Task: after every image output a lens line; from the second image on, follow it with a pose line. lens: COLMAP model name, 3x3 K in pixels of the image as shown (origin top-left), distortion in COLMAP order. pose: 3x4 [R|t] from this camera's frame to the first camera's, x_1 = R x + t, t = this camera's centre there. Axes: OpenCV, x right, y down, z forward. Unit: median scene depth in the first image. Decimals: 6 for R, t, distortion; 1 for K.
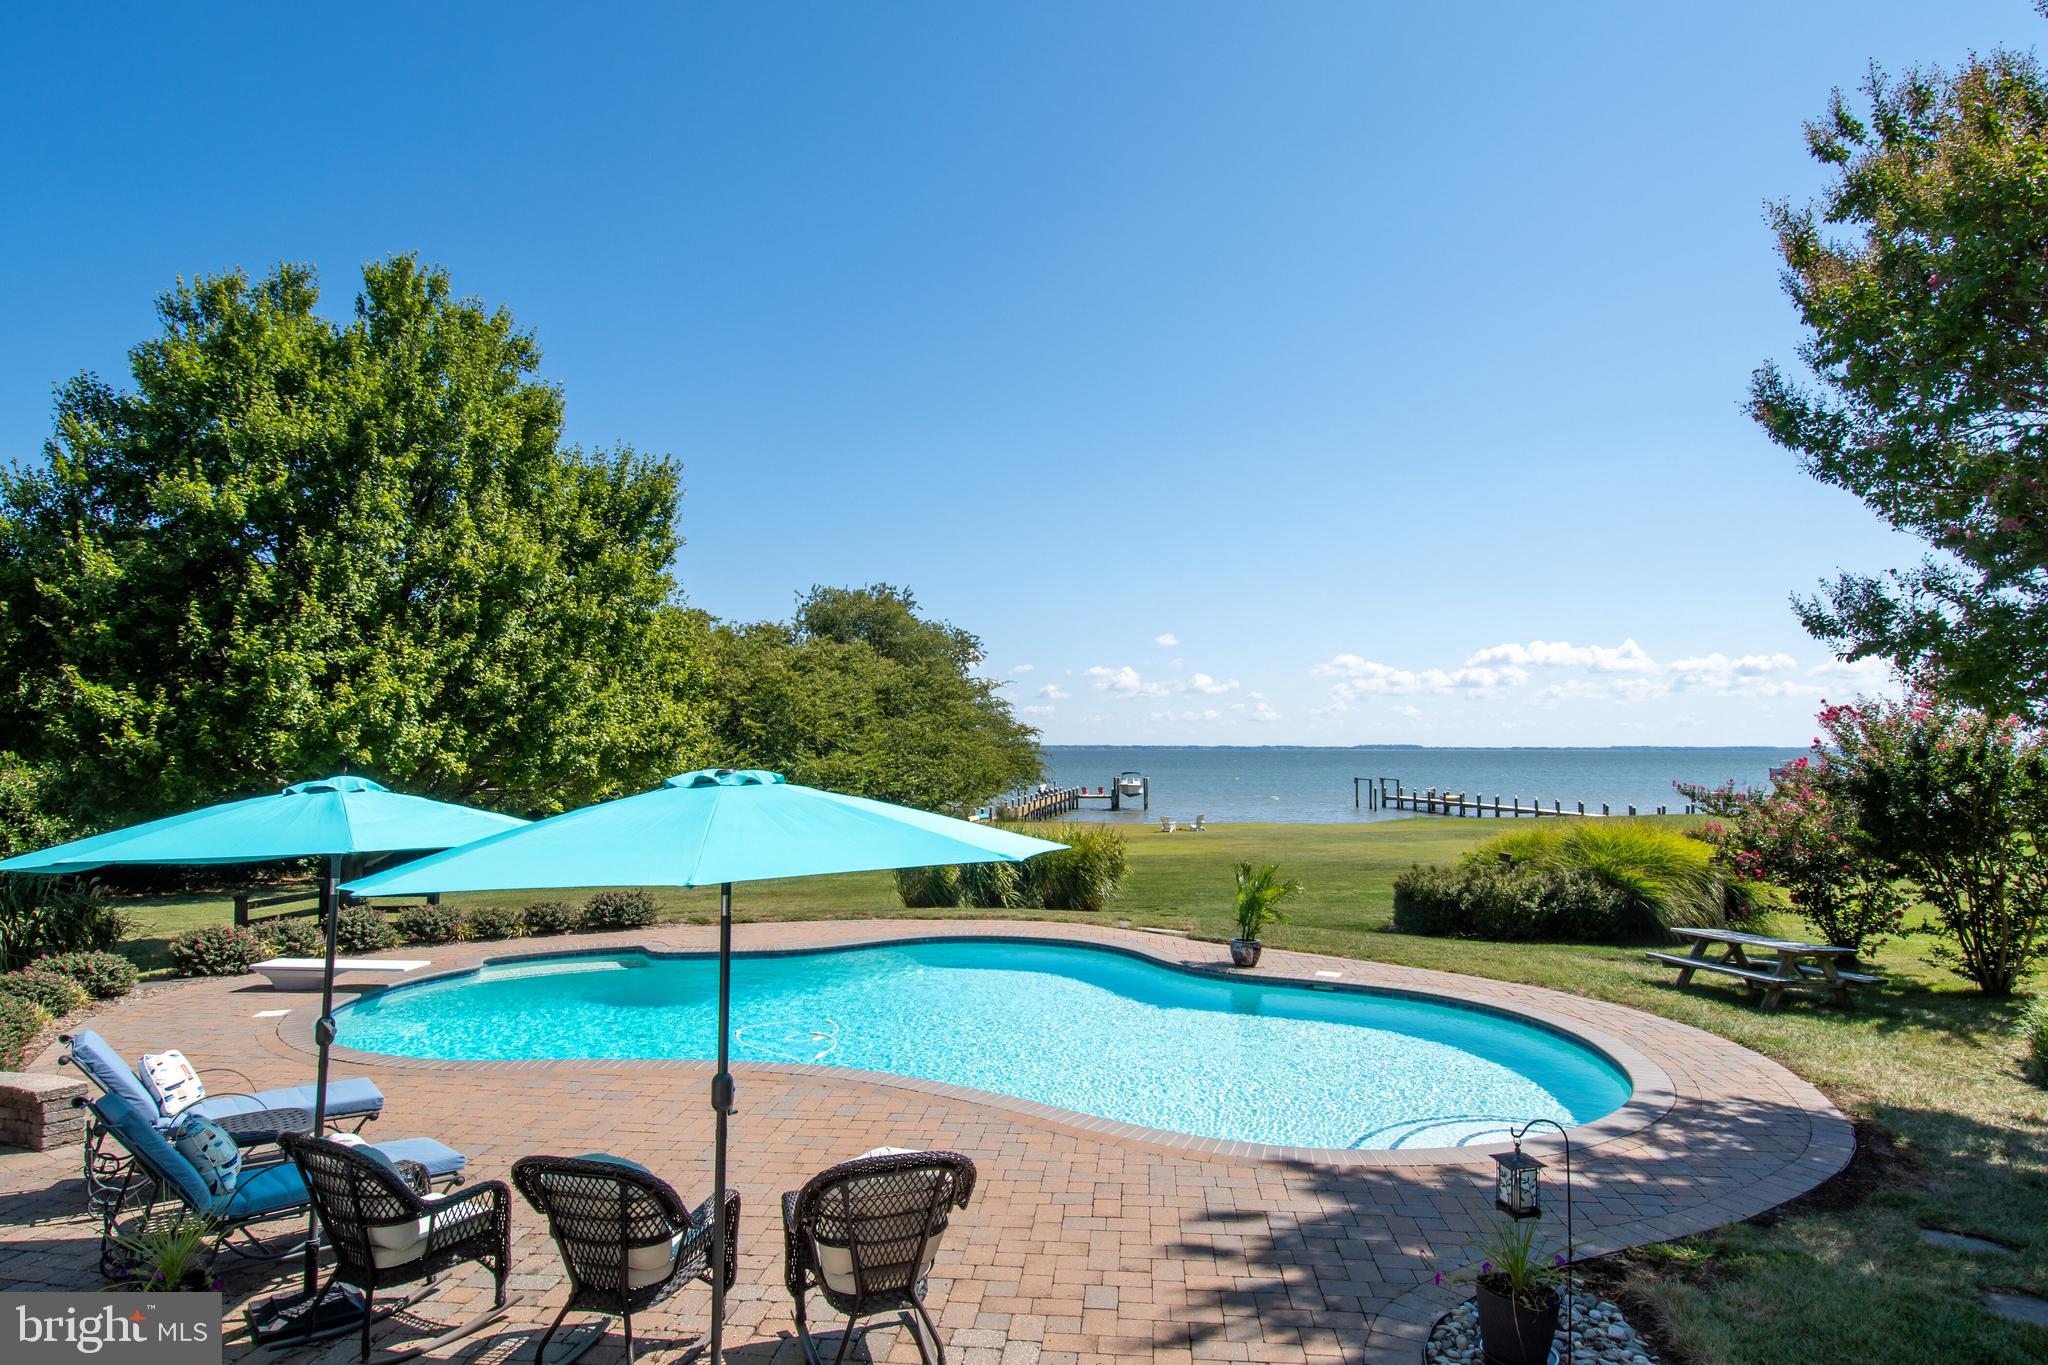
lens RADIAL K [[1104.0, 0, 1024.0], [0, 1104.0, 682.5], [0, 0, 1]] dist [0.025578, -0.023570]
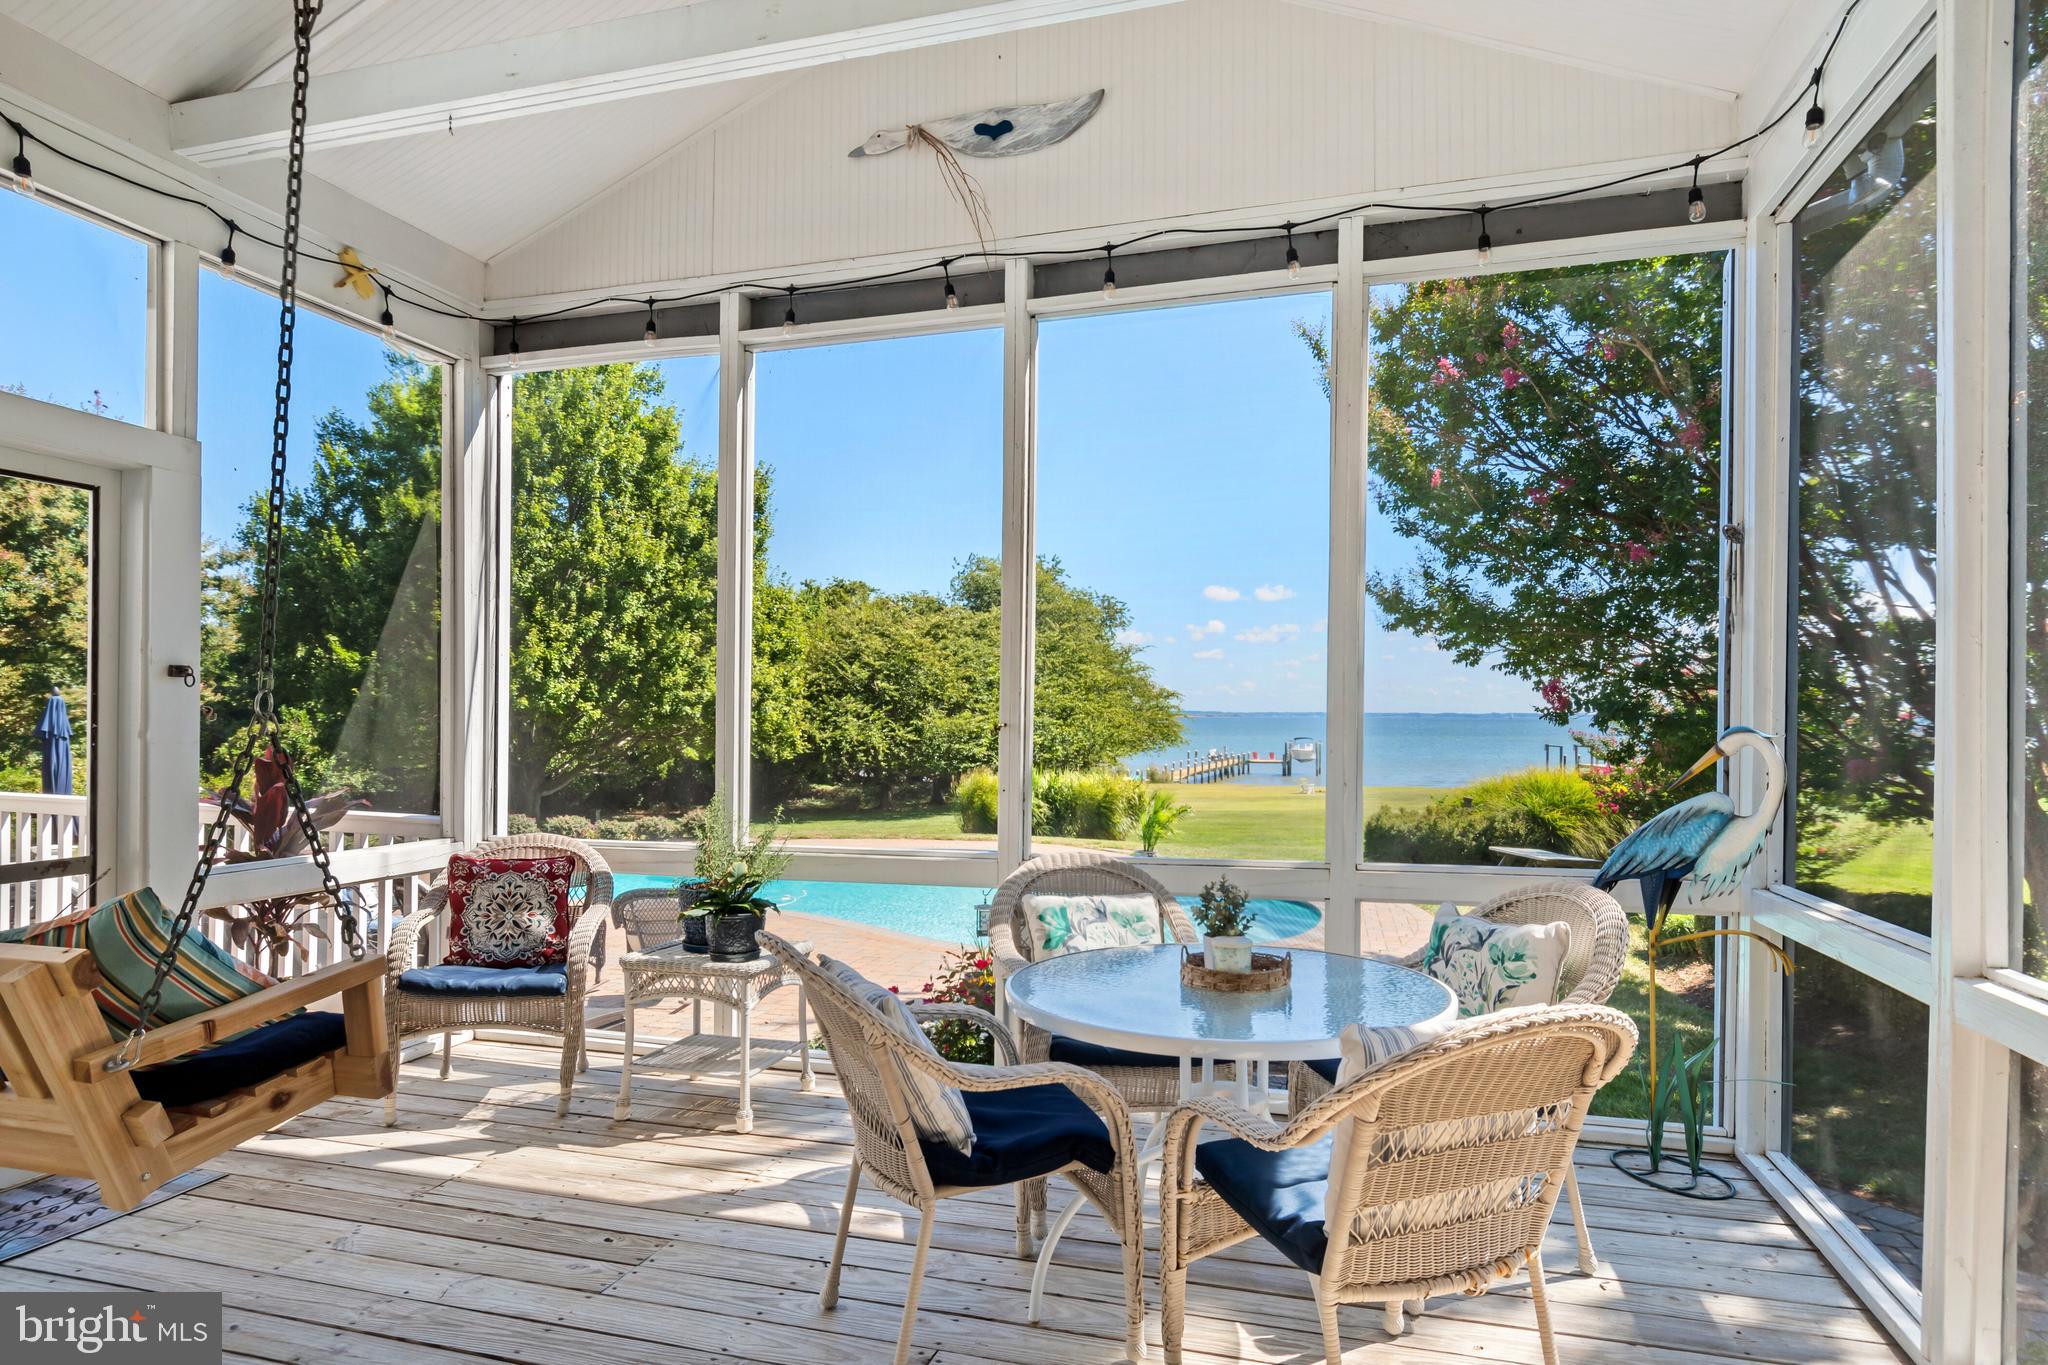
lens RADIAL K [[1132.0, 0, 1056.6], [0, 1132.0, 694.7], [0, 0, 1]] dist [-0.001538, 0.002808]
pose [[0.988490, 0.004450, -0.151218, 0.206685], [0.001864, 0.999133, 0.041585, -0.000366], [0.151272, -0.041388, 0.987625, -0.209748]]
